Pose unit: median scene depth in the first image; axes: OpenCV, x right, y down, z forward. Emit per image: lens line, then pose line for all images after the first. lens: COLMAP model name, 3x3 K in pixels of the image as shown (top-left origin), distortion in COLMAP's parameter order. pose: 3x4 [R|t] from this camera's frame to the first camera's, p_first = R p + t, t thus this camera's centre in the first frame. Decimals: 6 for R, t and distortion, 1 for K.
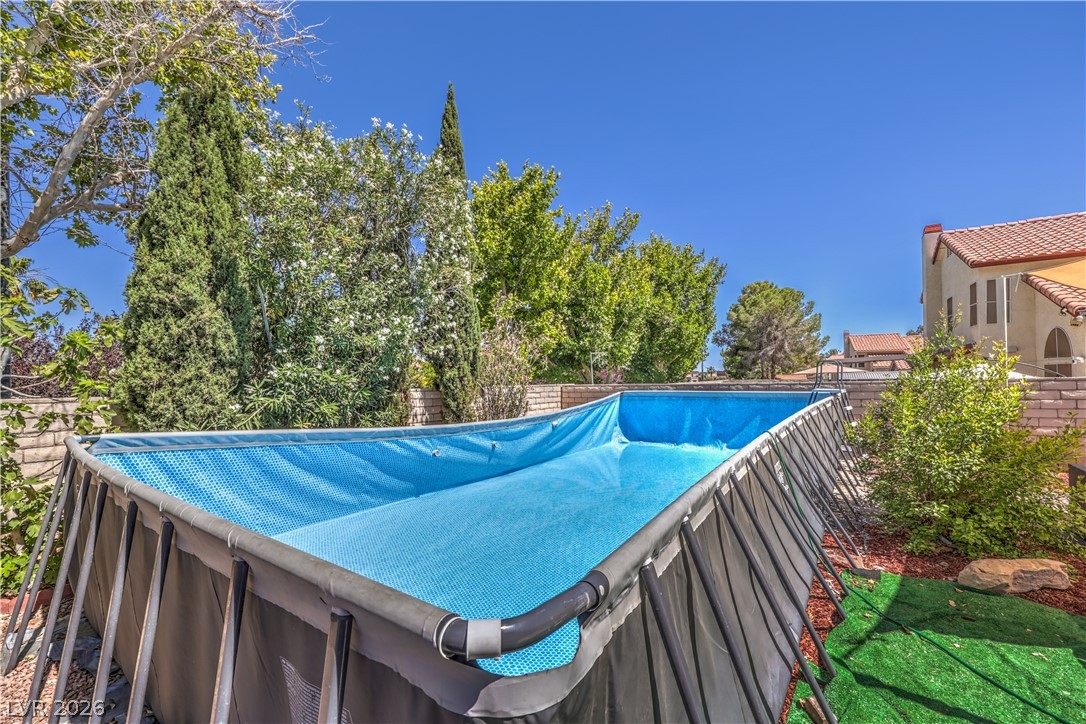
lens RADIAL K [[444.0, 0, 540.4], [0, 444.0, 378.0], [0, 0, 1]] dist [-0.003540, 0.000477]
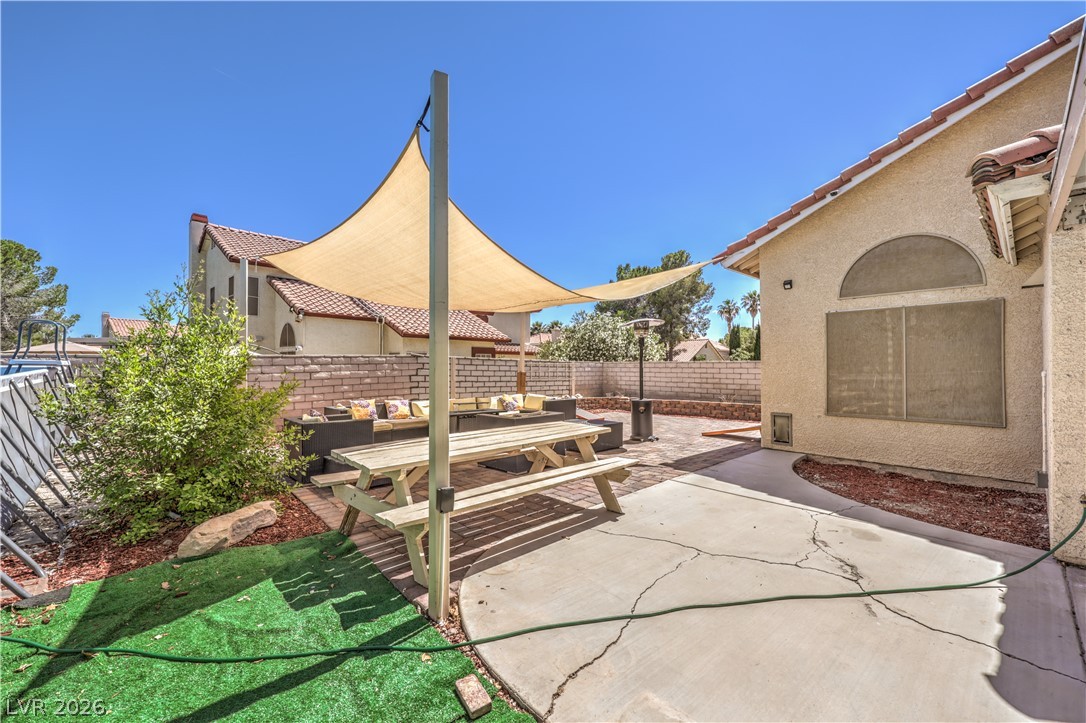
lens RADIAL K [[444.0, 0, 546.3], [0, 444.0, 361.6], [0, 0, 1]] dist [-0.003540, 0.000477]
pose [[0.185582, 0.025322, 0.982303, 0.046973], [-0.004691, 0.999679, -0.024884, 0.020908], [-0.982618, 0.000010, 0.185641, 0.027293]]
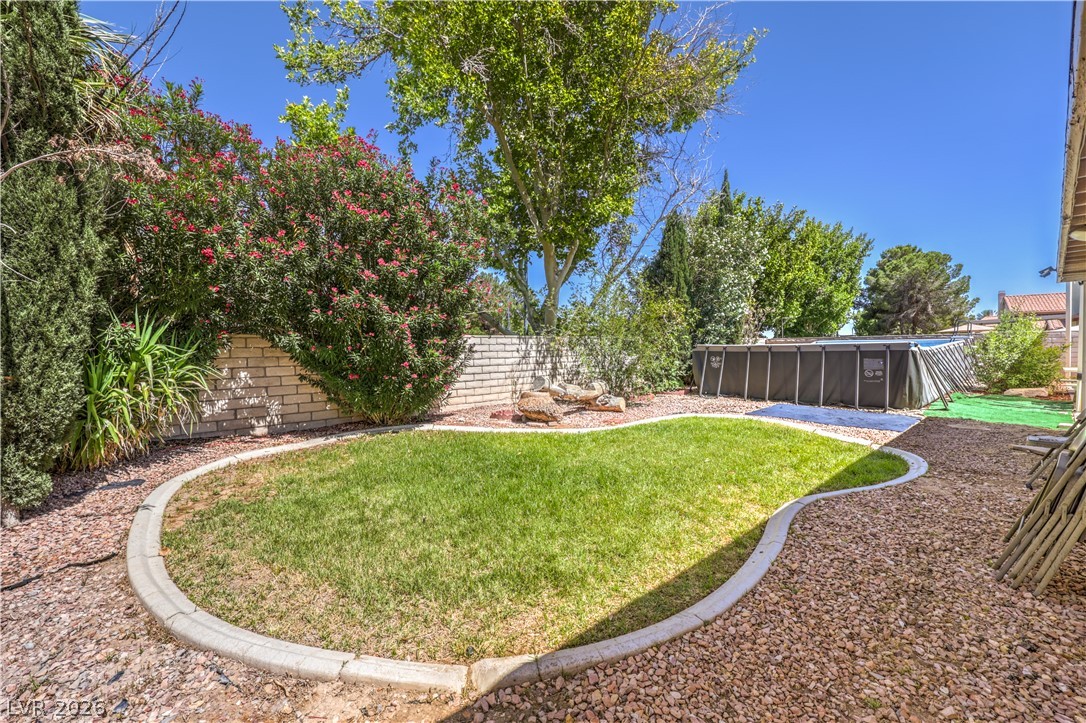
lens RADIAL K [[444.0, 0, 543.3], [0, 444.0, 361.9], [0, 0, 1]] dist [-0.003540, 0.000477]
pose [[0.979007, 0.007581, -0.203684, -0.328757], [0.000760, 0.999165, 0.040843, 0.026403], [0.203824, -0.040140, 0.978184, -0.561987]]
